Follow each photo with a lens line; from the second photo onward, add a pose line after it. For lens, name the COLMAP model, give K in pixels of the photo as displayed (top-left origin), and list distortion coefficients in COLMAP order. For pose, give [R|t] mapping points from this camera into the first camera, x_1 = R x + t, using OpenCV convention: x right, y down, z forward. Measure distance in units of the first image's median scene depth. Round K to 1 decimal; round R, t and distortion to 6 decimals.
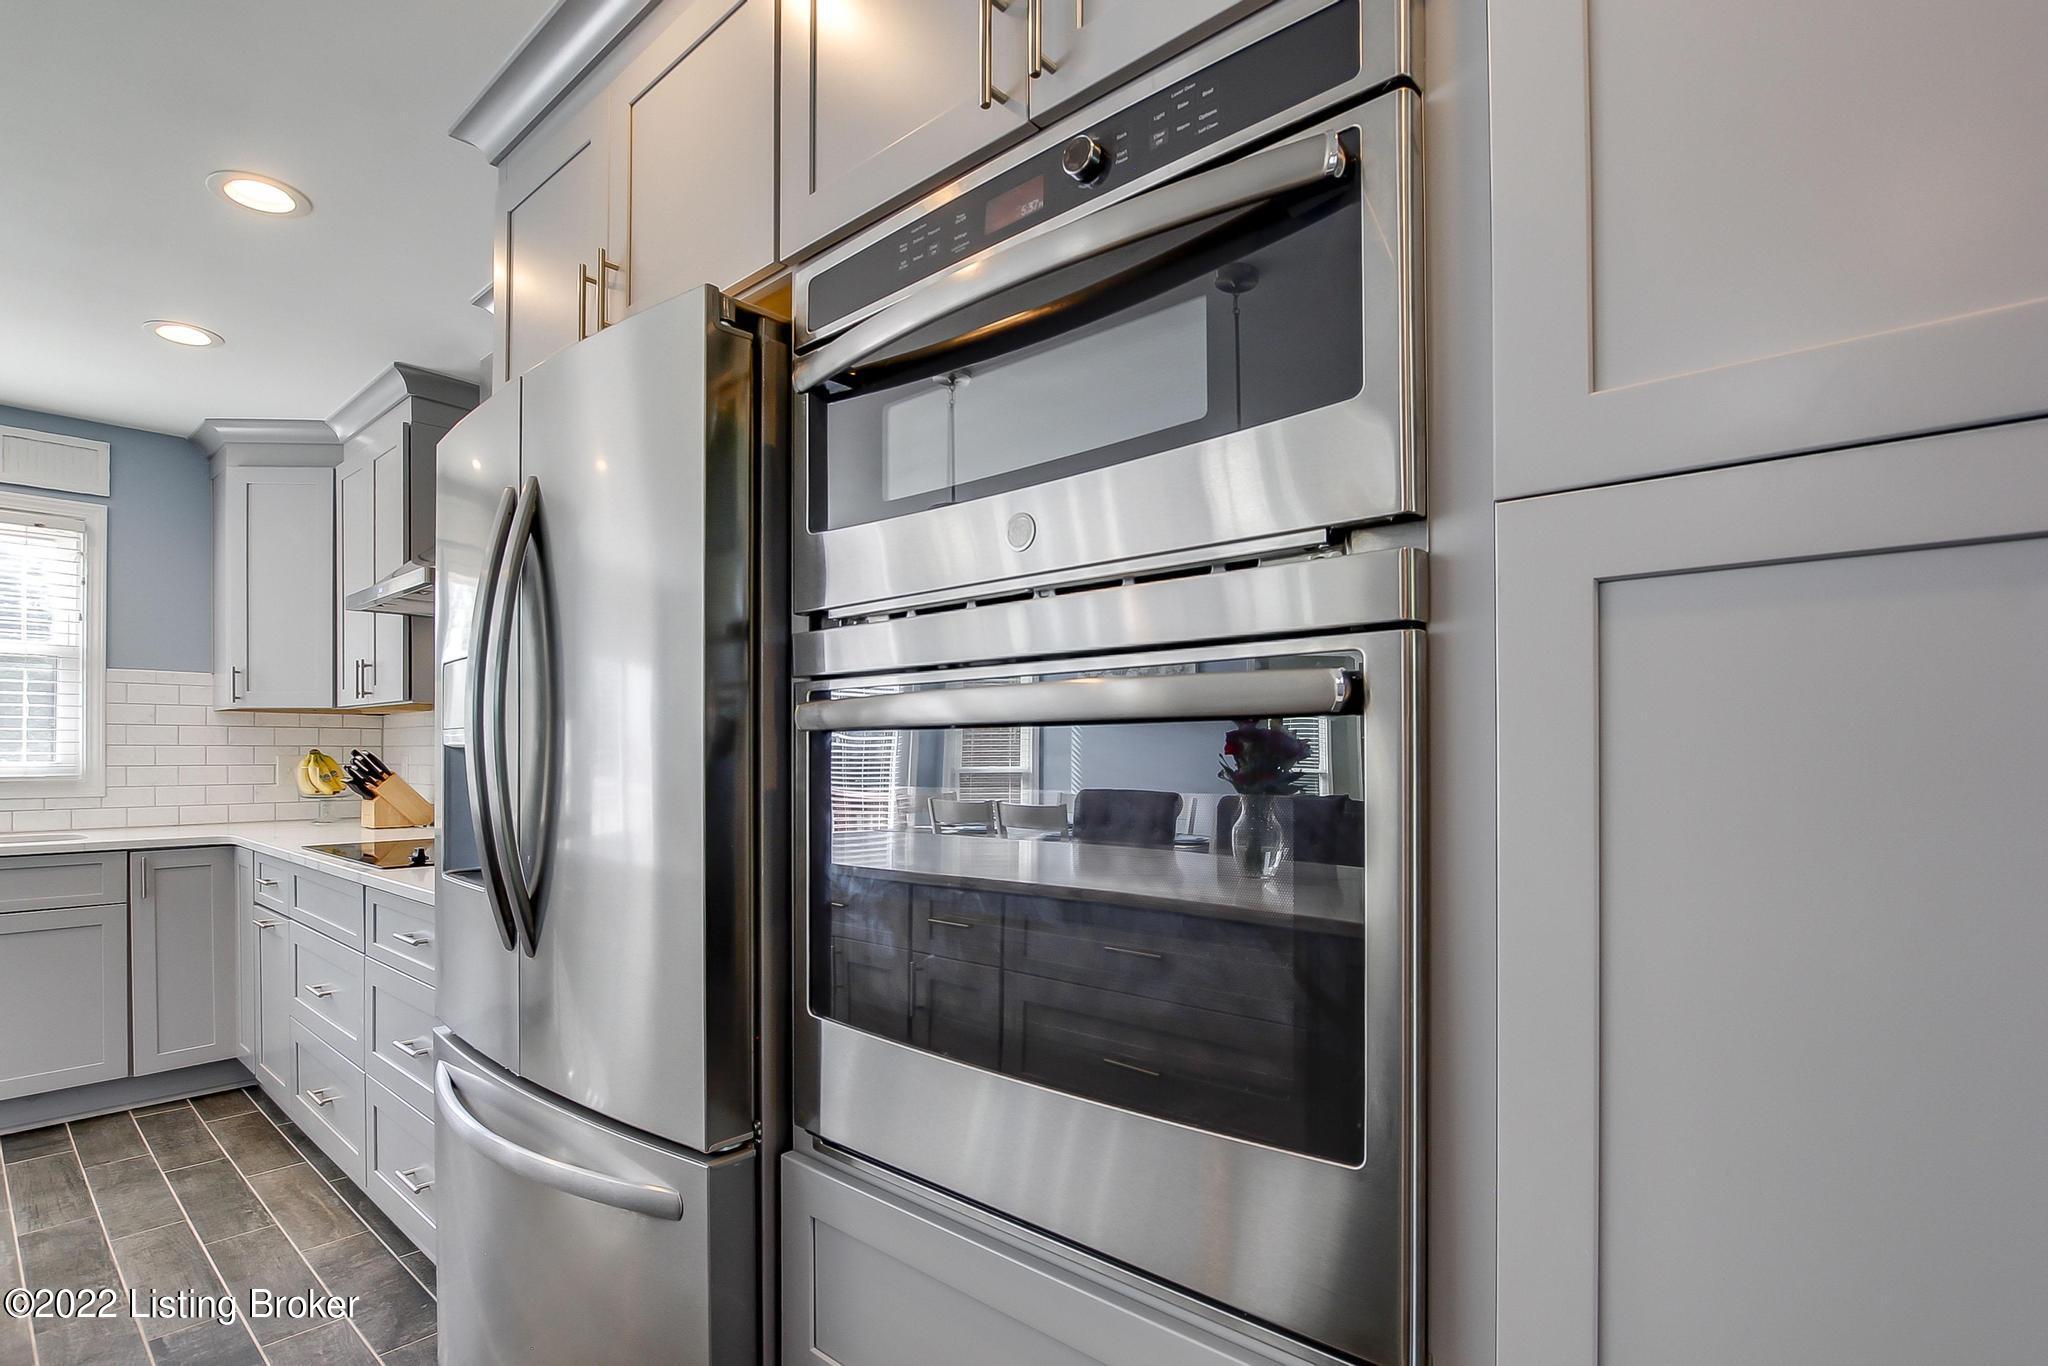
lens RADIAL K [[983.7, 0, 1032.3], [0, 983.7, 753.2], [0, 0, 1]] dist [-0.016384, 0.003538]
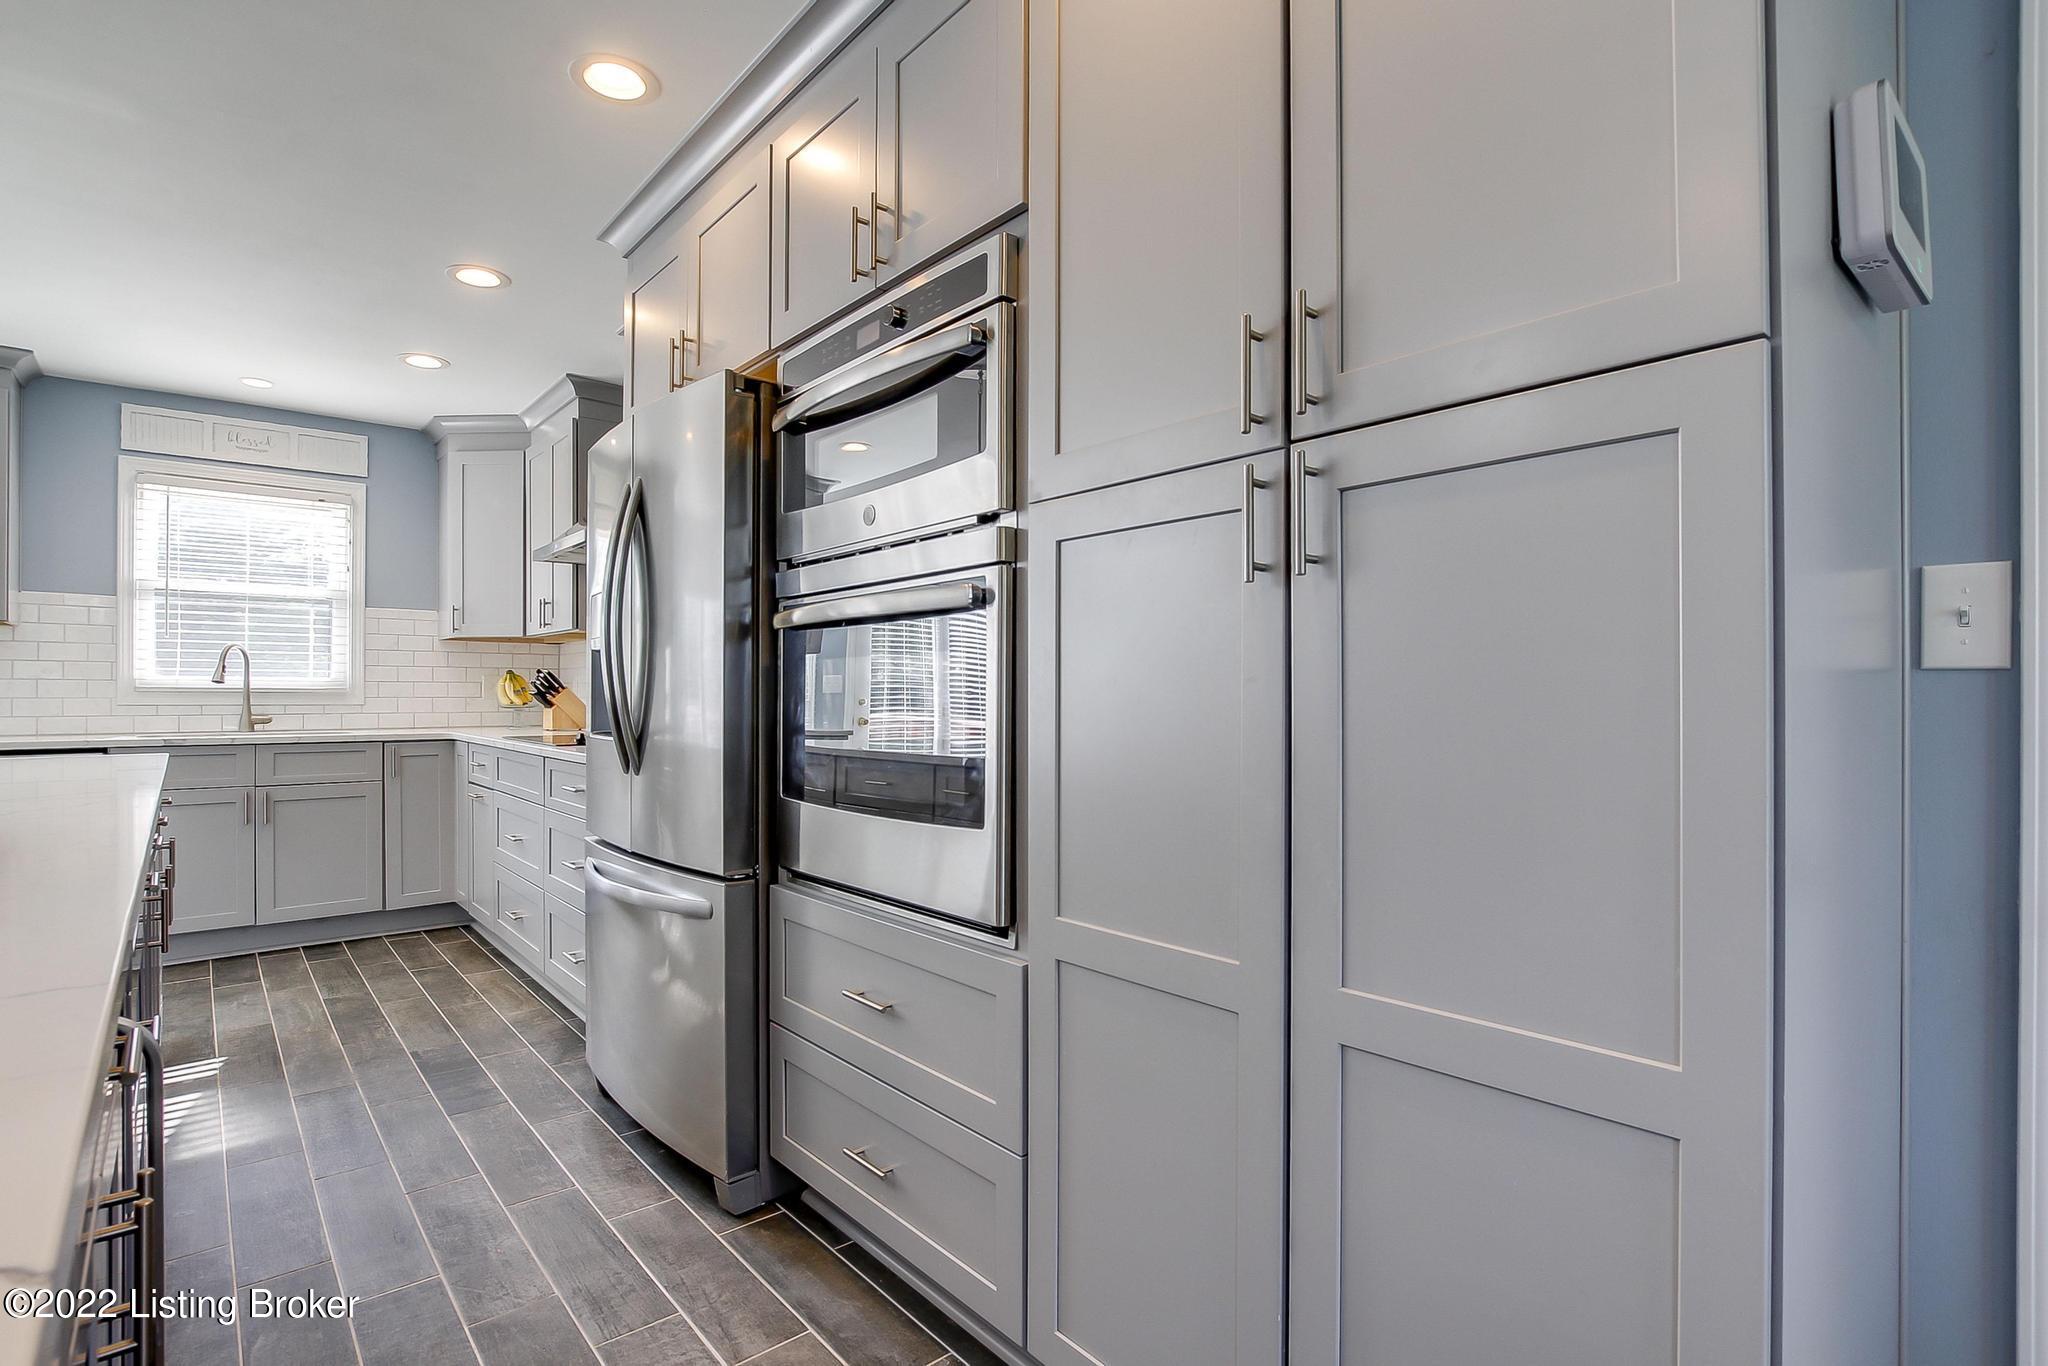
lens RADIAL K [[983.7, 0, 1021.7], [0, 983.7, 685.0], [0, 0, 1]] dist [-0.016384, 0.003538]
pose [[0.988809, -0.000151, -0.149185, 0.207195], [-0.000463, 0.999992, -0.004083, 0.037776], [0.149184, 0.004107, 0.988801, -0.293295]]
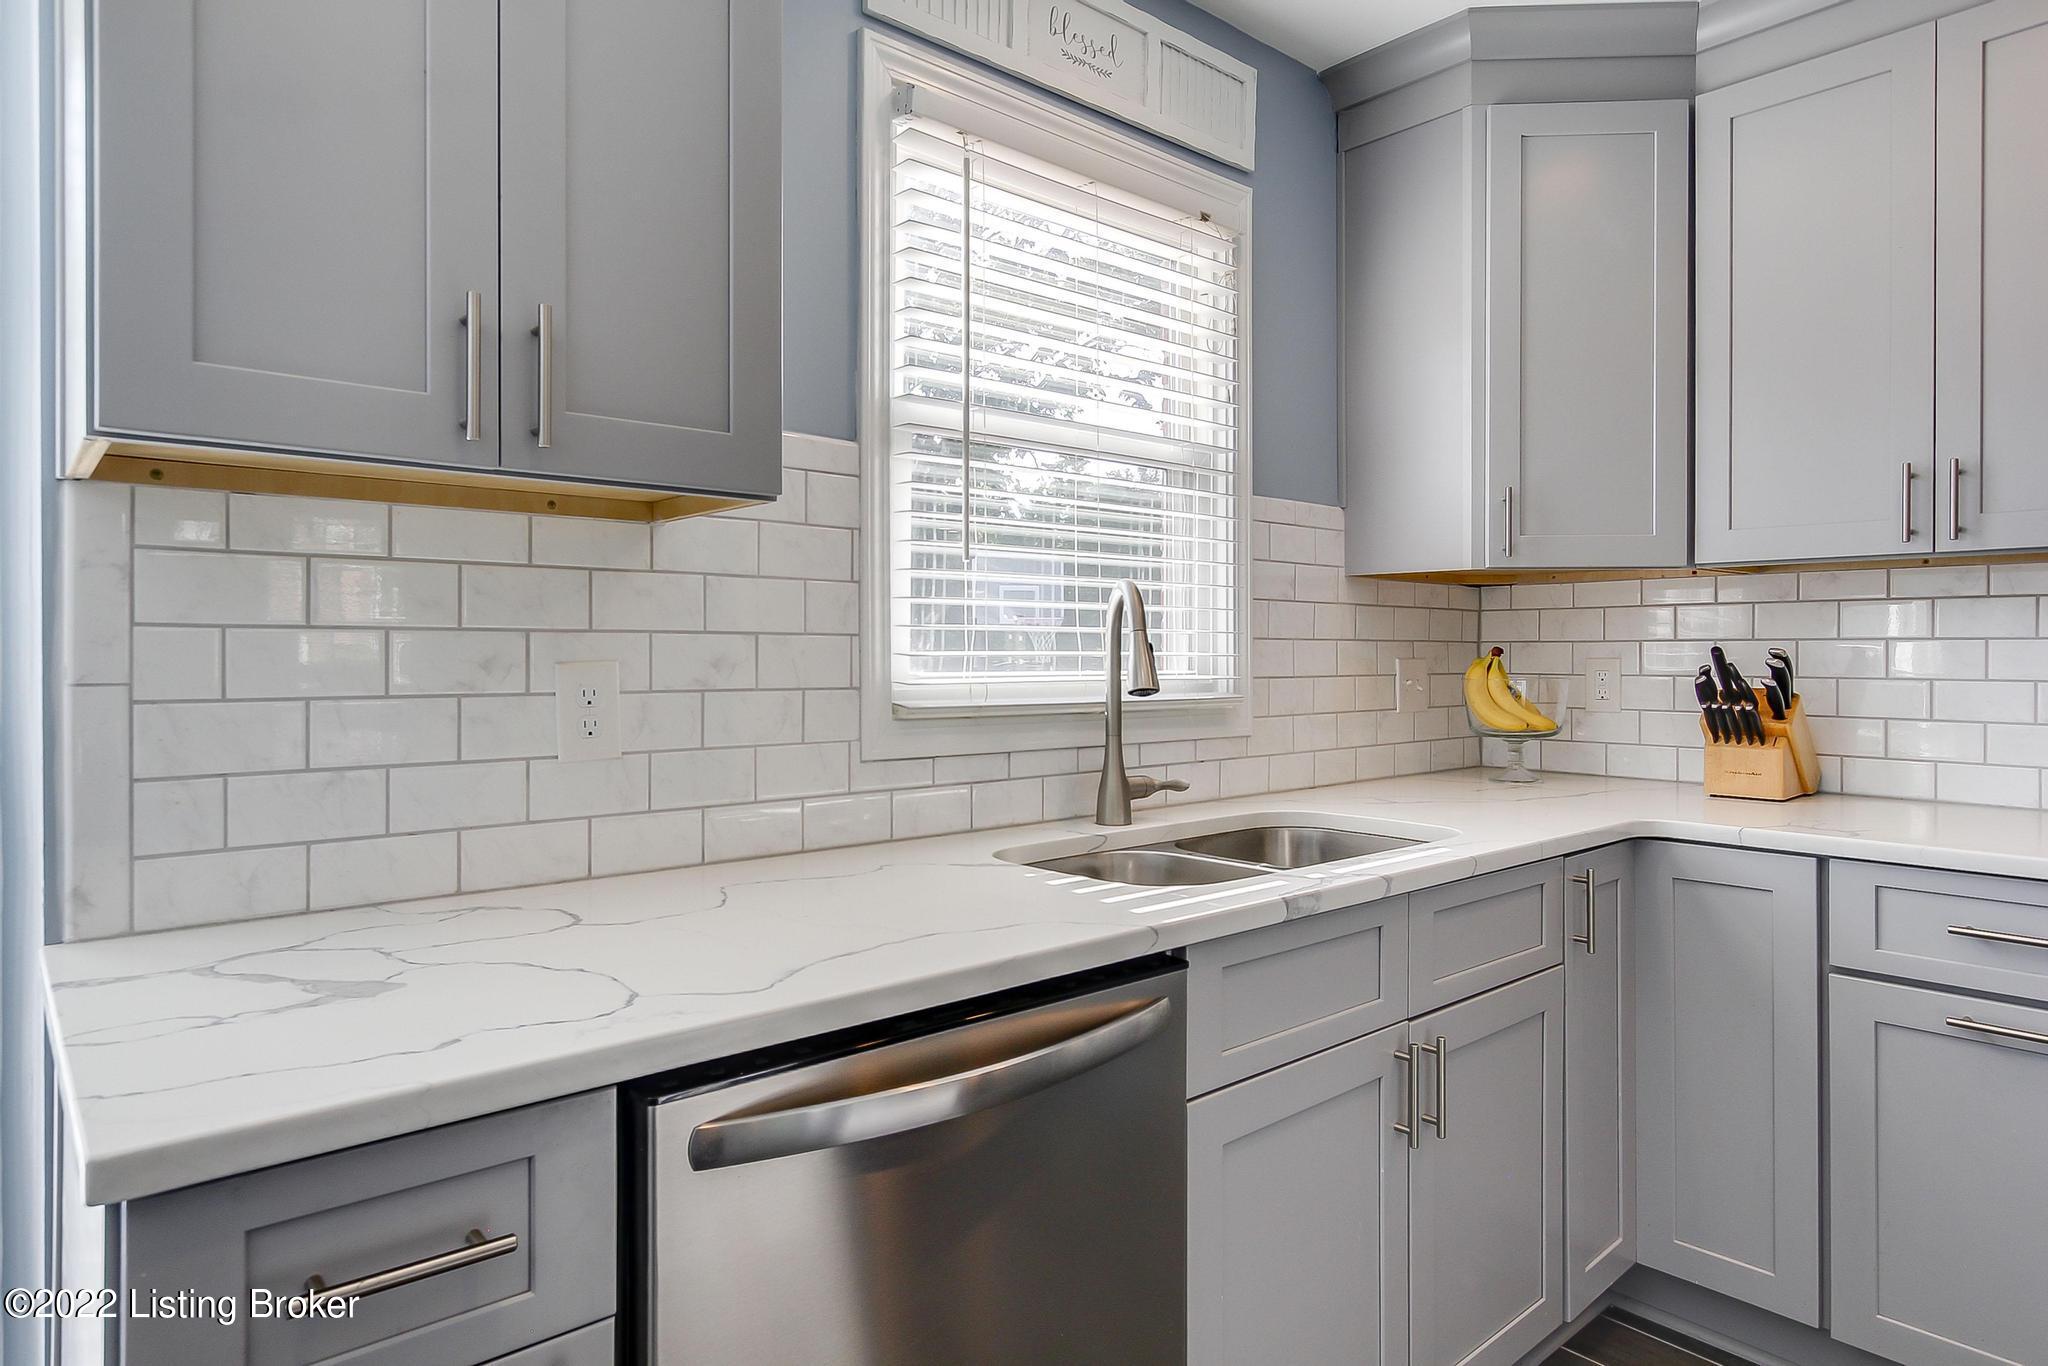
lens RADIAL K [[1185.9, 0, 1027.4], [0, 1185.9, 647.4], [0, 0, 1]] dist [0.000102, 0.000104]
pose [[0.989844, -0.001998, -0.142144, -1.628899], [0.001822, 0.999997, -0.001371, -0.005284], [0.142146, 0.001098, 0.989845, 0.562184]]
